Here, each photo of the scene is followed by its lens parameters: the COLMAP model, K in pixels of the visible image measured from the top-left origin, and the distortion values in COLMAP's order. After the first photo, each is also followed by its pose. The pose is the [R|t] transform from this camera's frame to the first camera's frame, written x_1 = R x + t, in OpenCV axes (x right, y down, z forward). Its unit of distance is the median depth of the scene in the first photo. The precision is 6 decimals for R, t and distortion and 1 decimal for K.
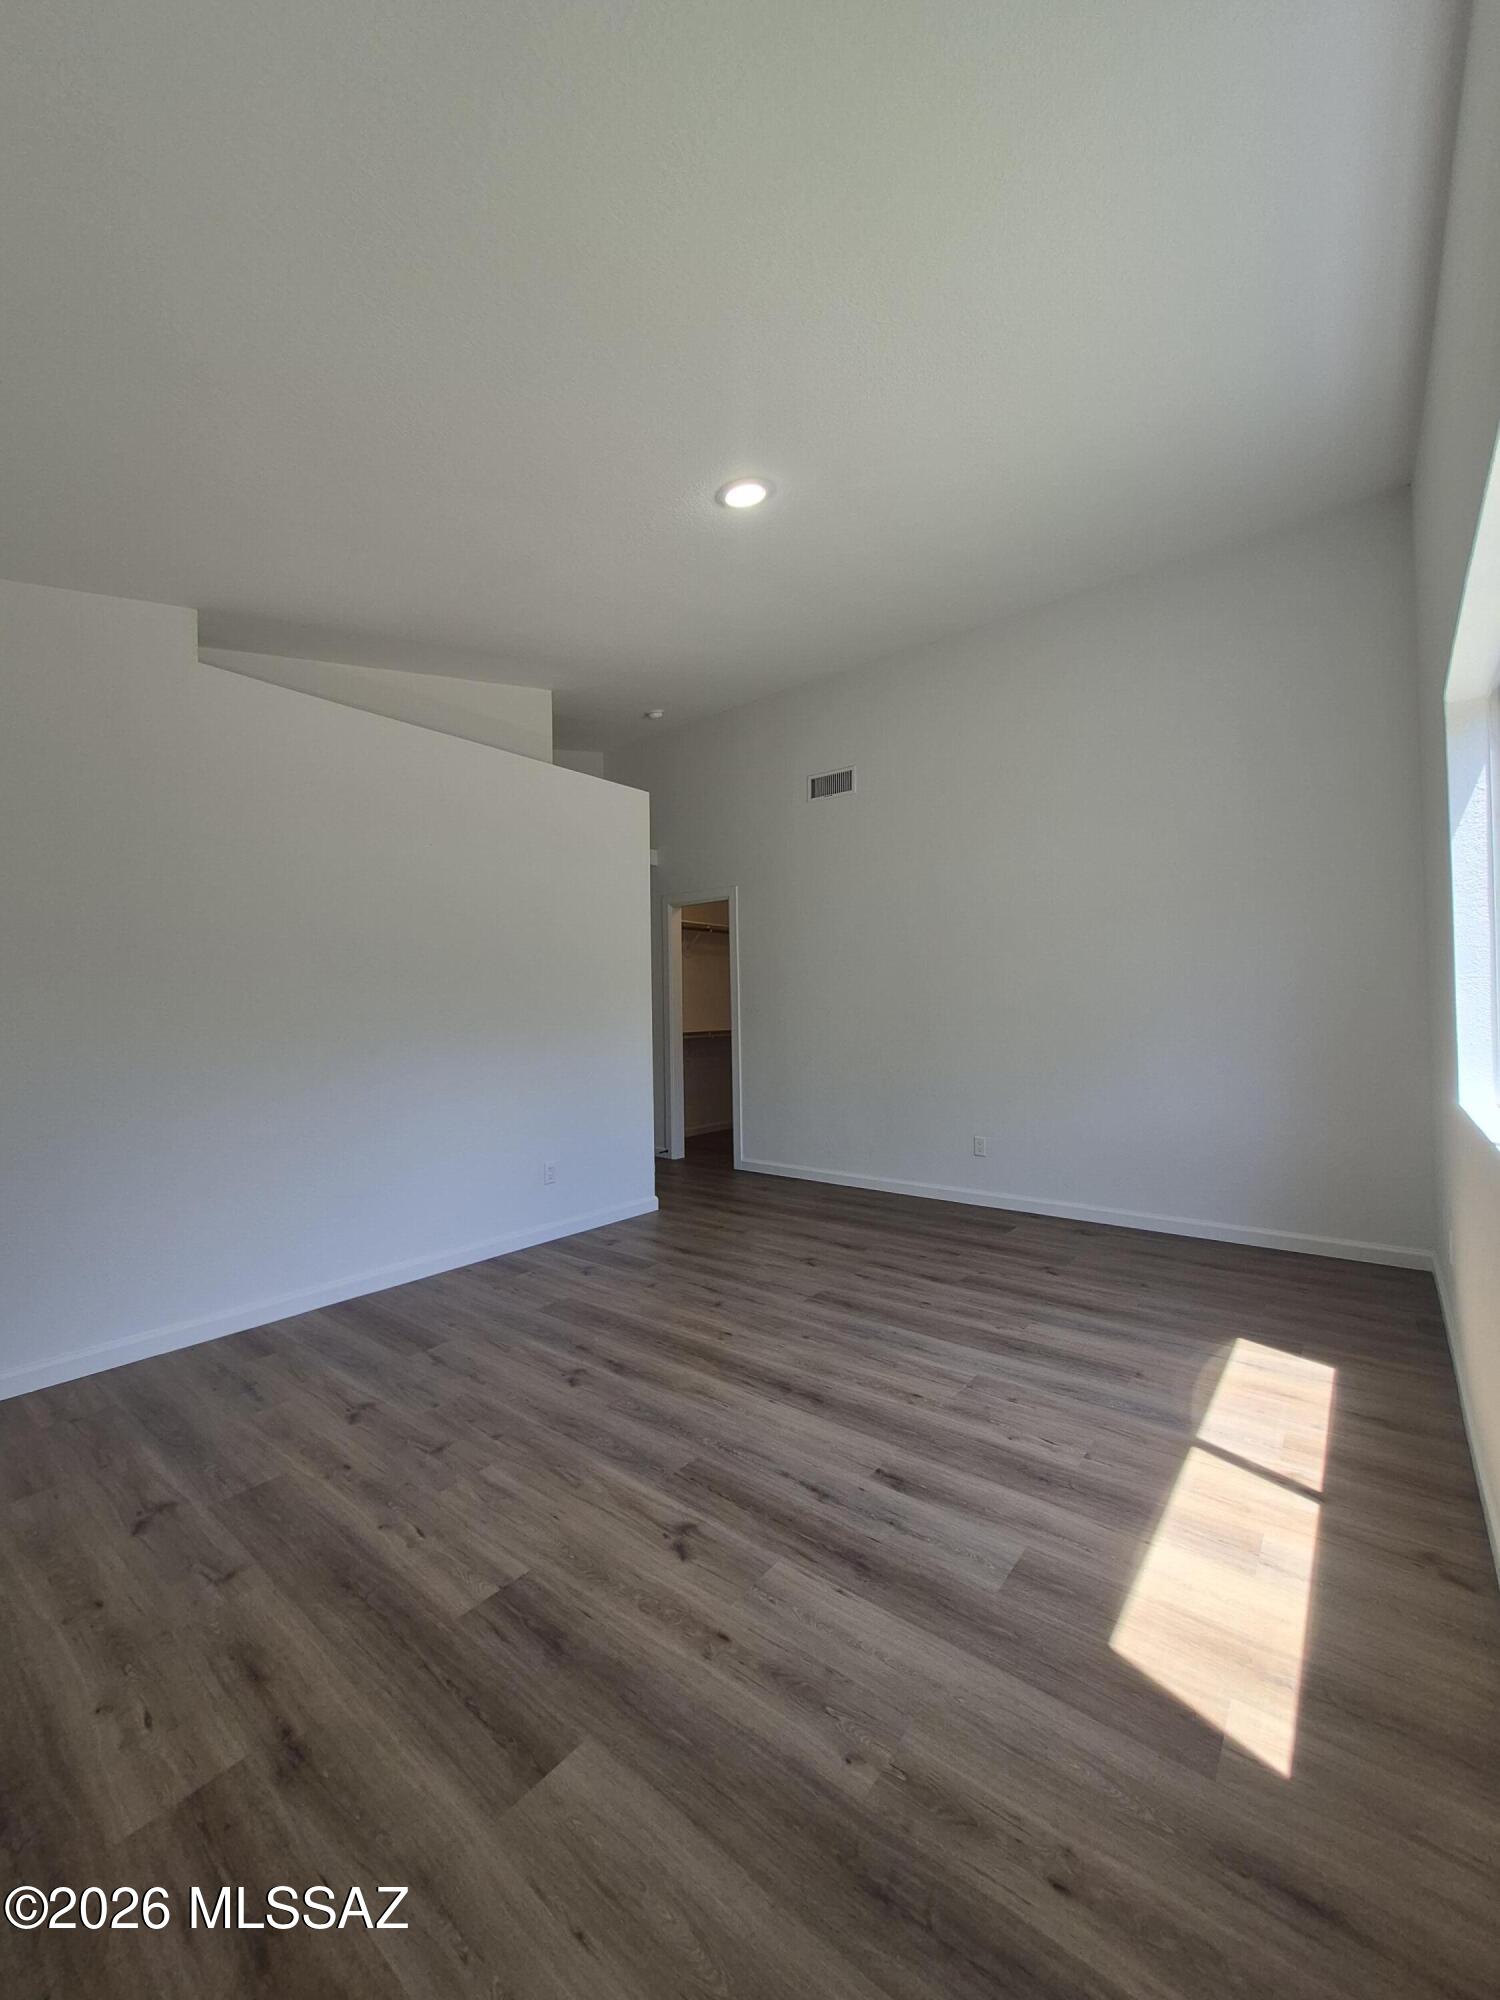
lens RADIAL K [[783.2, 0, 752.9], [0, 783.2, 1002.7], [0, 0, 1]] dist [-0.001332, -0.000382]
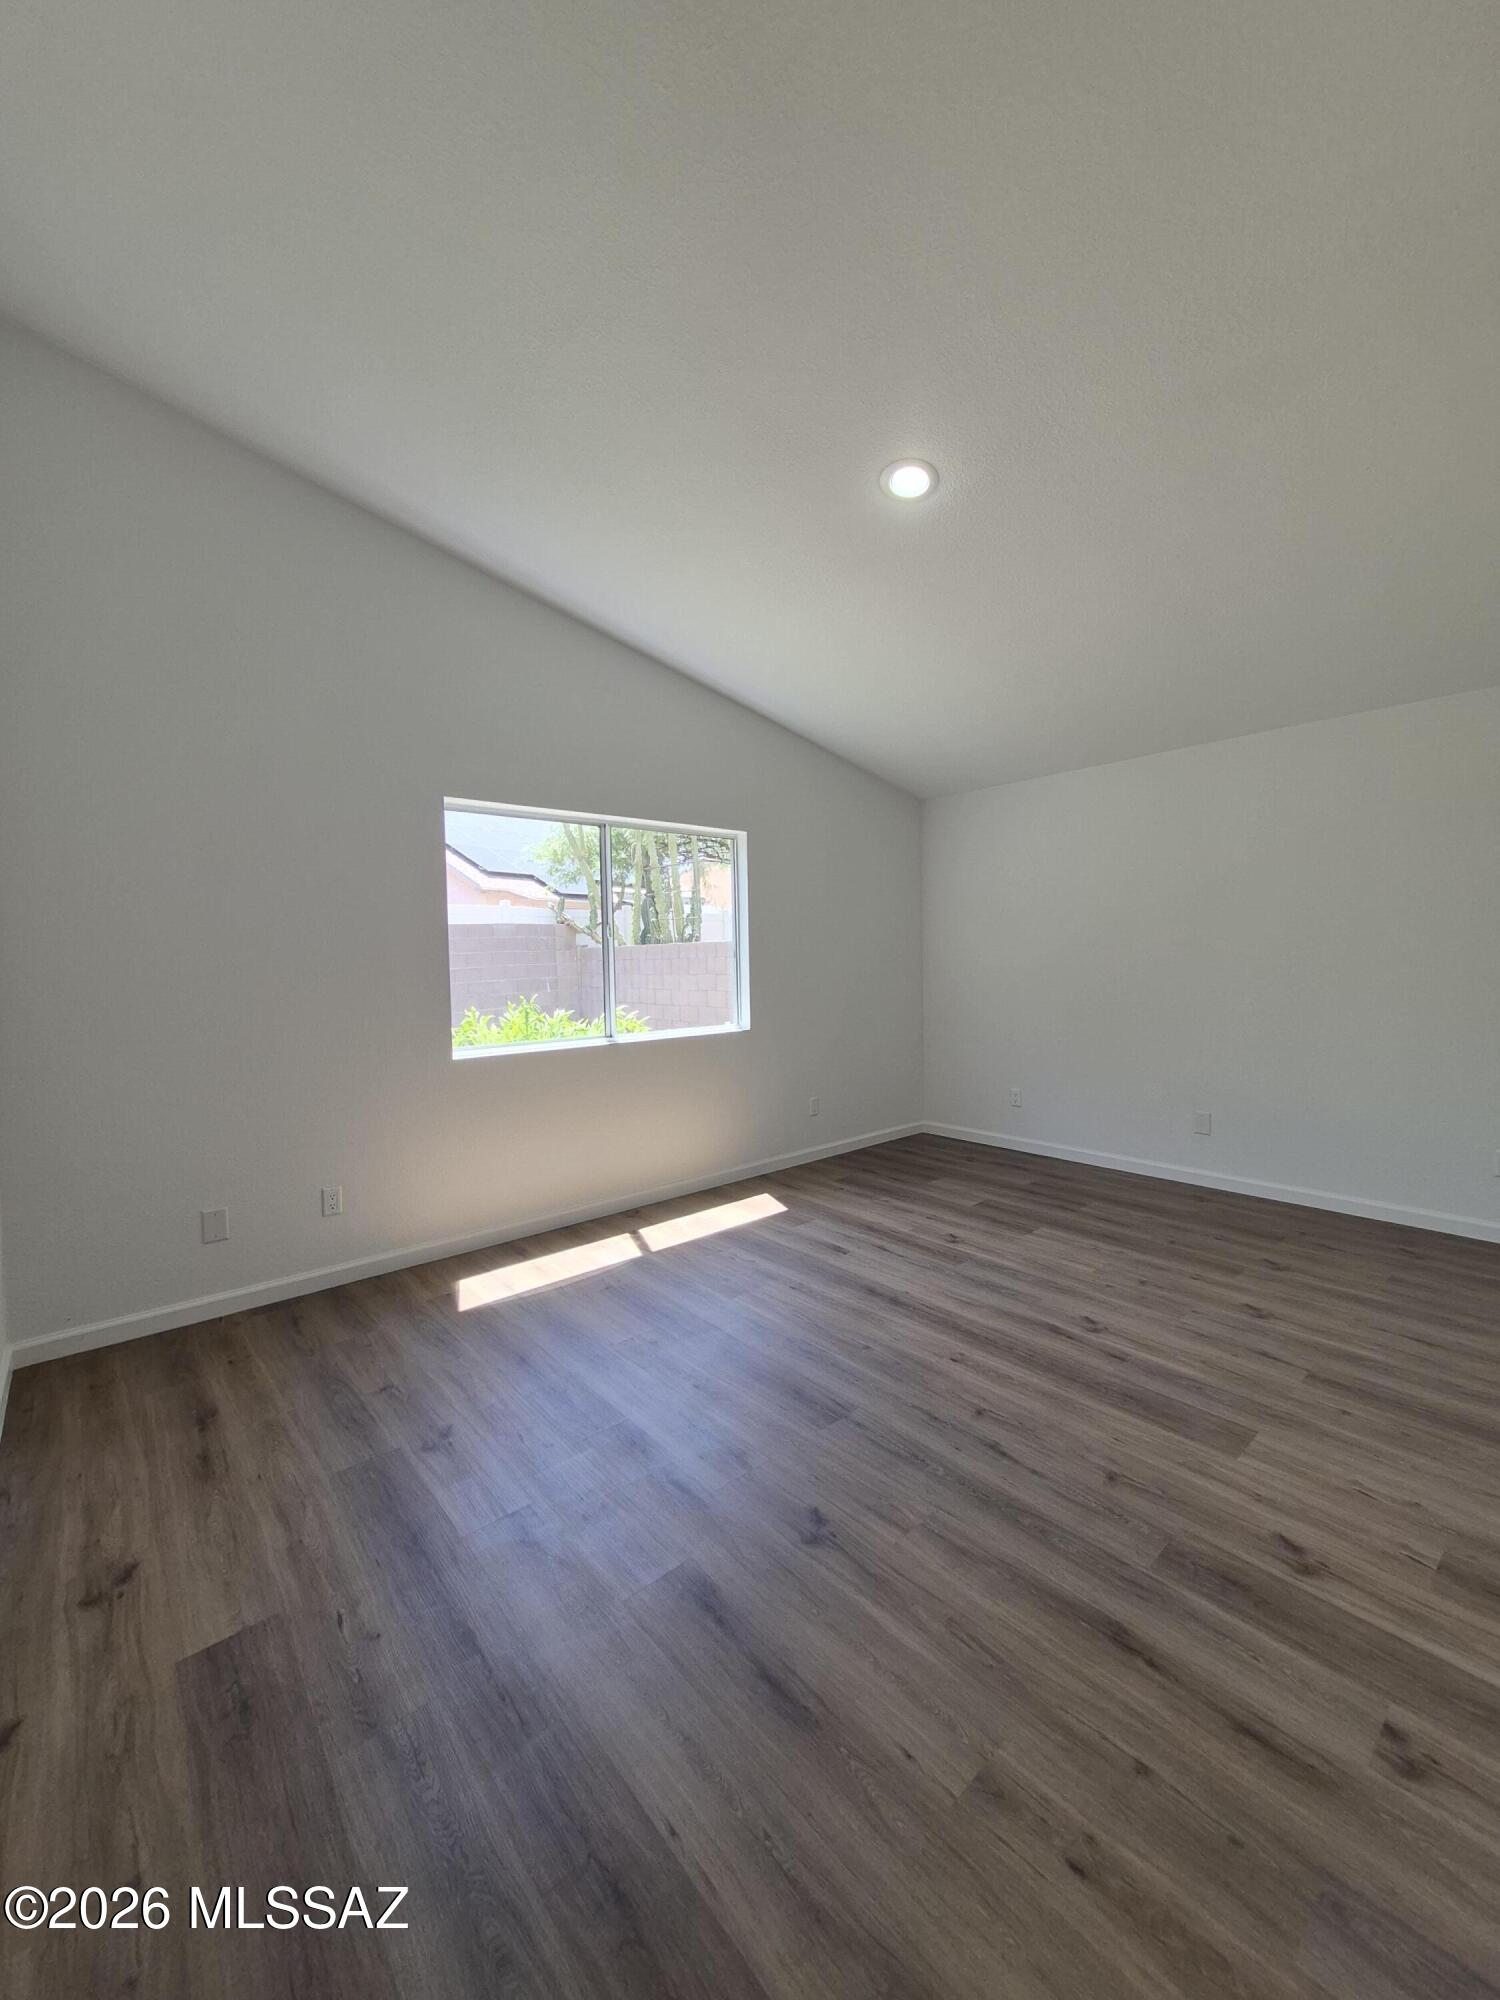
lens RADIAL K [[783.2, 0, 751.4], [0, 783.2, 995.9], [0, 0, 1]] dist [-0.001332, -0.000382]
pose [[-0.981179, 0.026426, 0.191285, 0.015259], [0.033110, 0.998945, 0.031828, -0.025448], [-0.190242, 0.037563, -0.981018, 2.190311]]
